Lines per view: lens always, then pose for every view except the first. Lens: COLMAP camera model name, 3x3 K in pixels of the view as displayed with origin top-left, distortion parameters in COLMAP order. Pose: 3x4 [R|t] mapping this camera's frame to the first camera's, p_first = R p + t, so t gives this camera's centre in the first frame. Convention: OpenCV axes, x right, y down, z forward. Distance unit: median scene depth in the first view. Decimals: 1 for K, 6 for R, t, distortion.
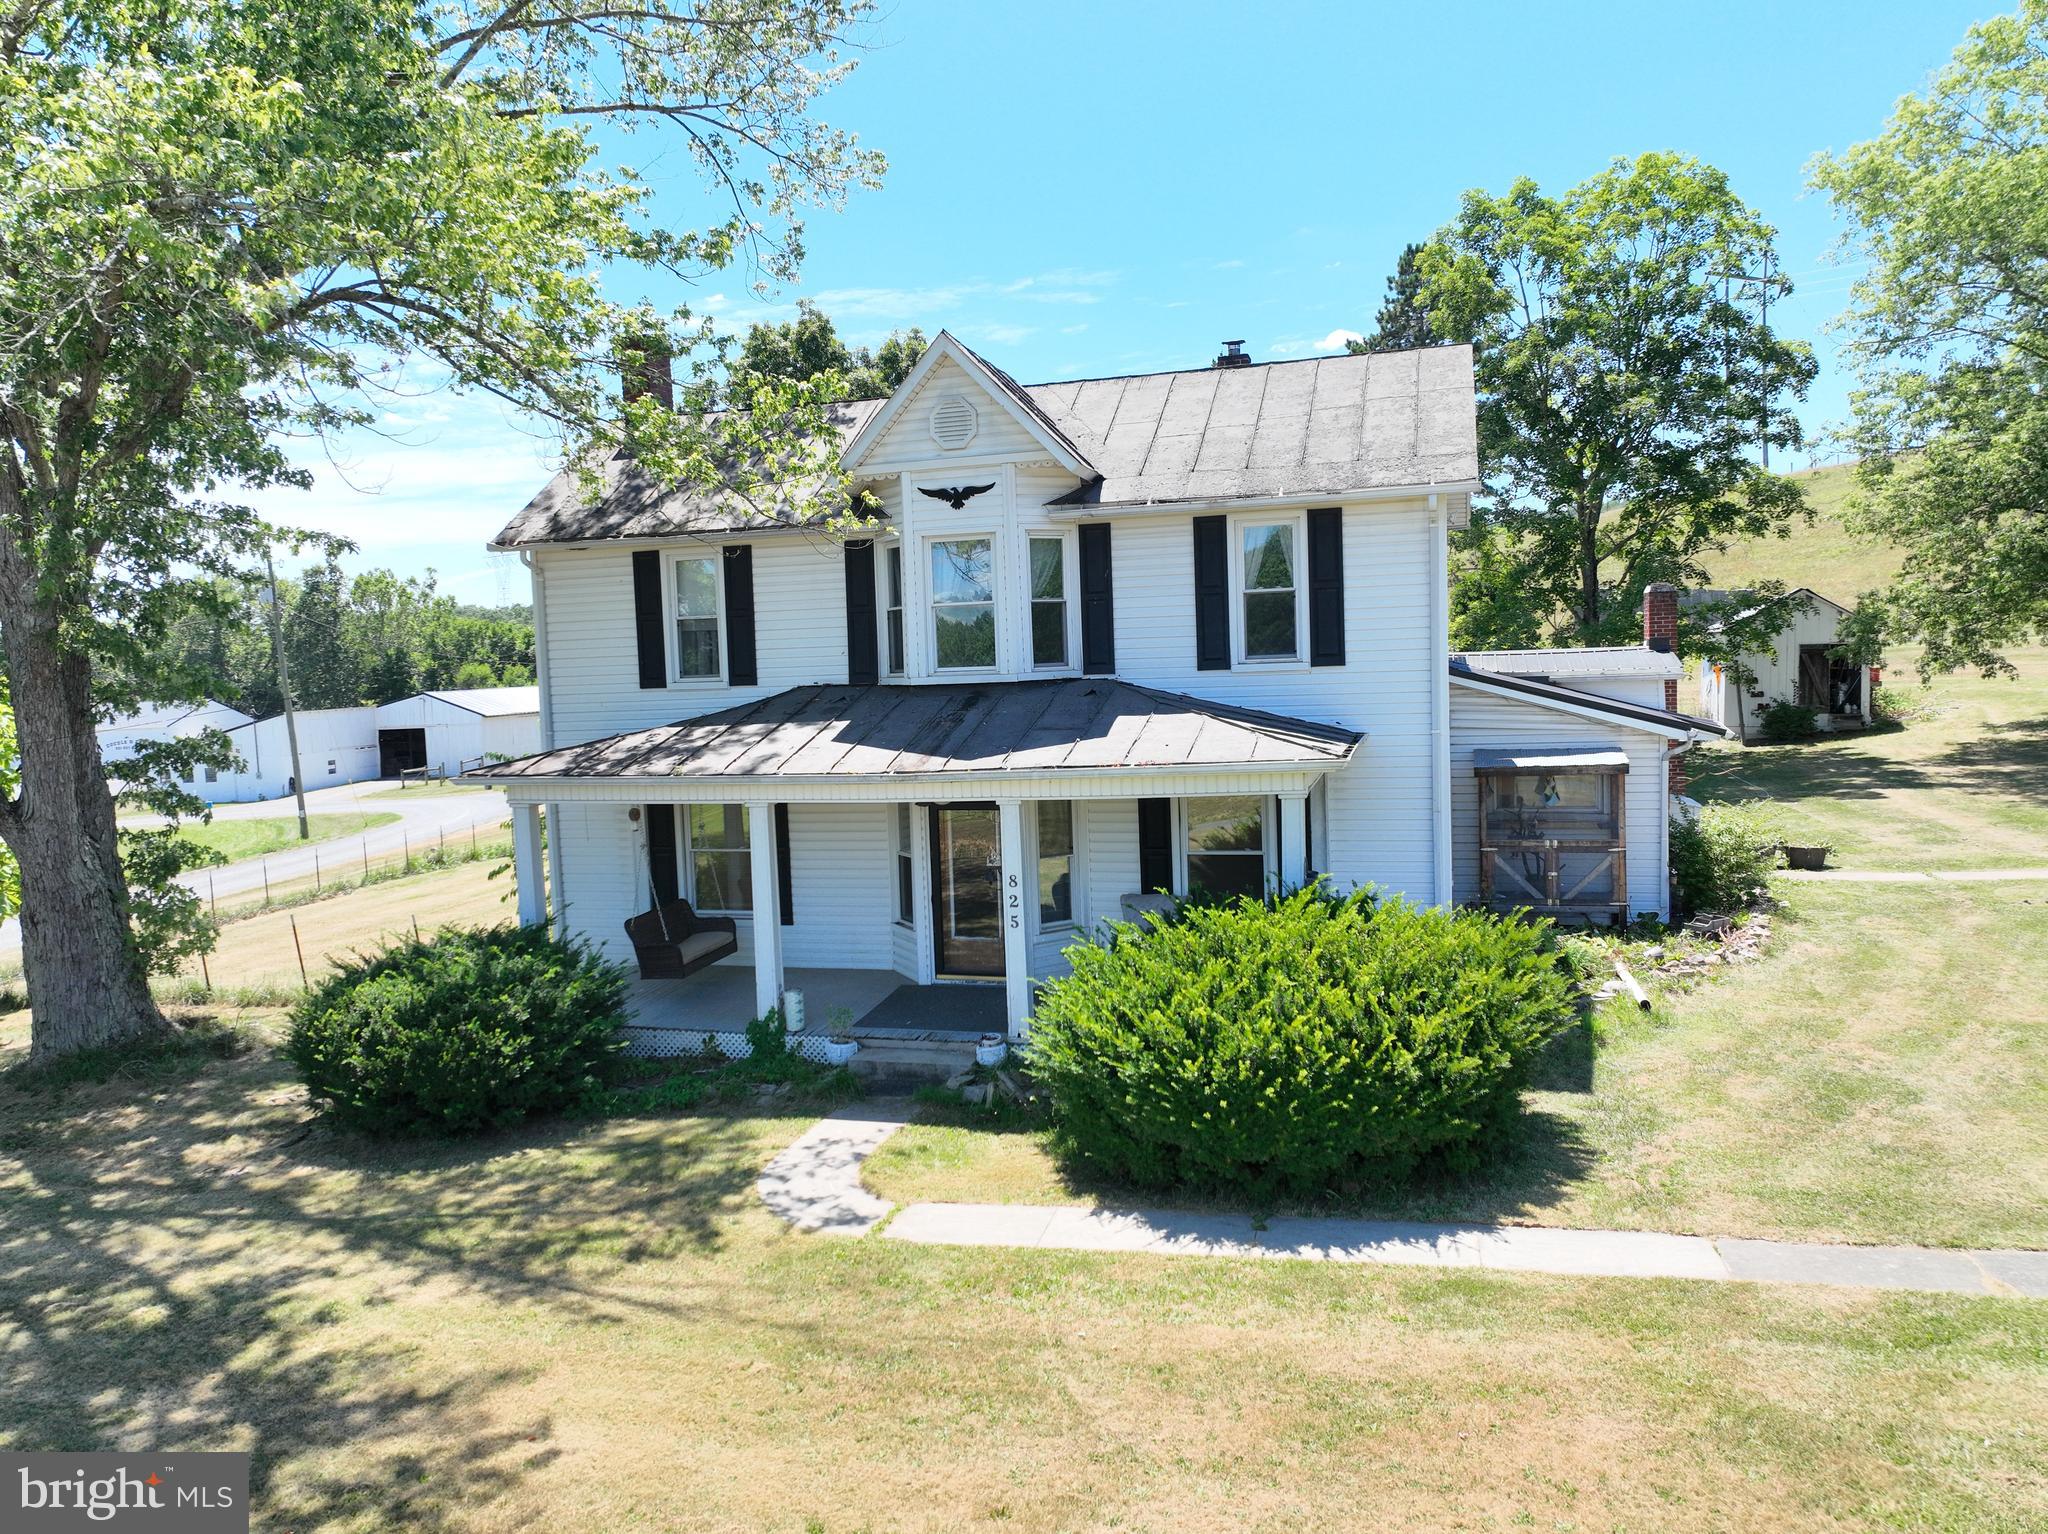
lens RADIAL K [[1428.4, 0, 1031.6], [0, 1428.4, 762.7], [0, 0, 1]] dist [0.008358, 0.001161]
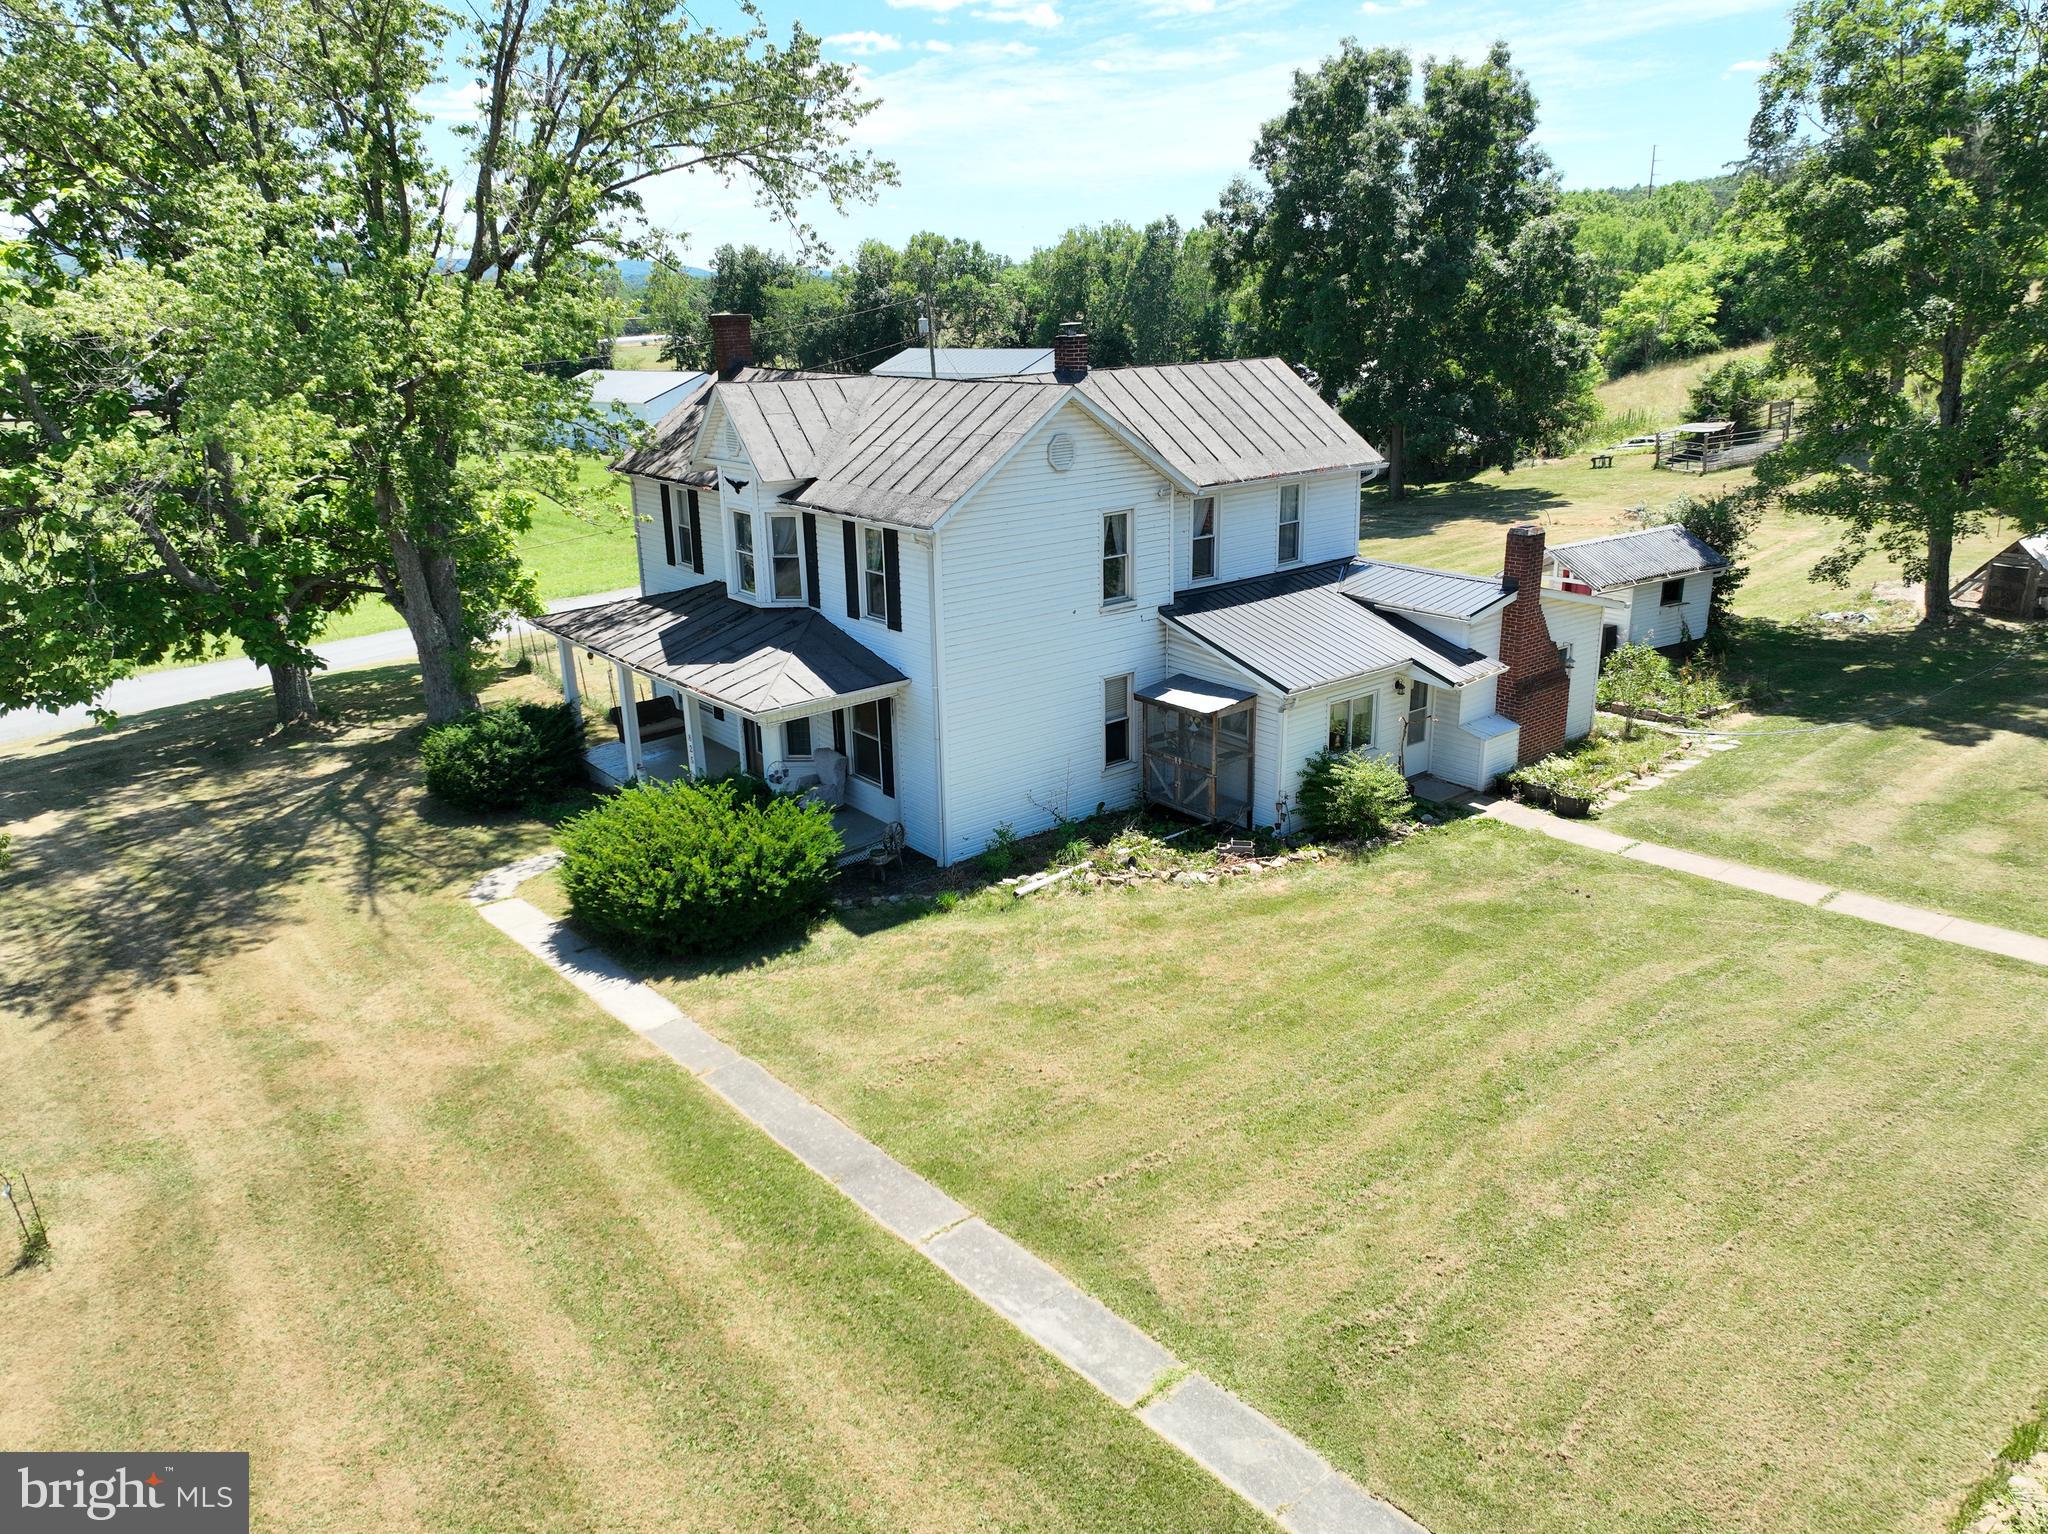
lens RADIAL K [[1428.4, 0, 1031.6], [0, 1428.4, 762.7], [0, 0, 1]] dist [0.008358, 0.001161]
pose [[0.815166, 0.198656, -0.544096, 1.610326], [-0.052681, 0.960882, 0.271903, -0.482033], [0.576827, -0.192983, 0.793743, -0.180601]]
